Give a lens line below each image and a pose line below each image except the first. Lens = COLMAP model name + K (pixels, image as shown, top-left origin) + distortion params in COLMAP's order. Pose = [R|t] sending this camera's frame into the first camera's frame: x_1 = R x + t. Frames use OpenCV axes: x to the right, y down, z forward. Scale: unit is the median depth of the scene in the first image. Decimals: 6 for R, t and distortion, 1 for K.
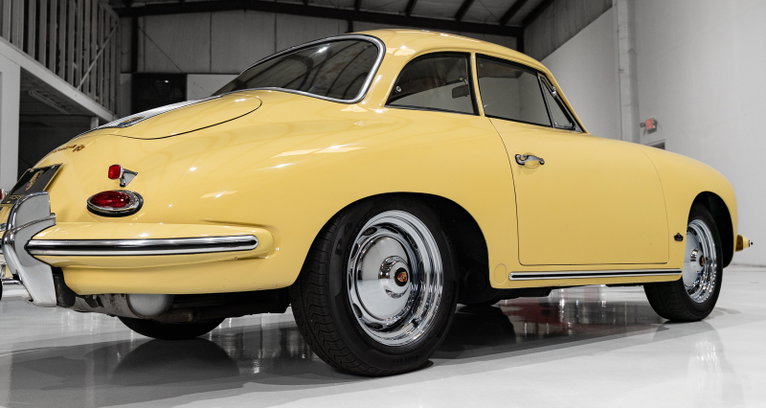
lens RADIAL K [[770.9, 0, 379.3], [0, 770.9, 187.3], [0, 0, 1]] dist [0.006385, 0.000000]
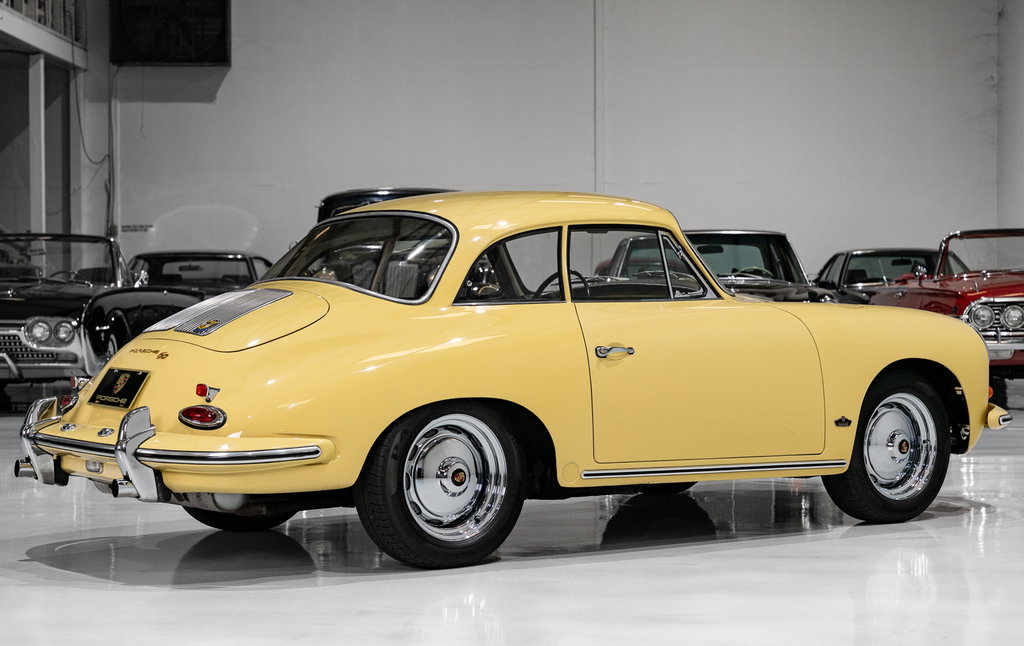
lens RADIAL K [[2100.7, 0, 512.1], [0, 2100.7, 323.4], [0, 0, 1]] dist [0.029051, 0.000000]
pose [[0.994072, 0.010142, -0.108246, 0.423252], [-0.000467, 0.996029, 0.089032, -0.362058], [0.108720, -0.088453, 0.990129, -1.887691]]
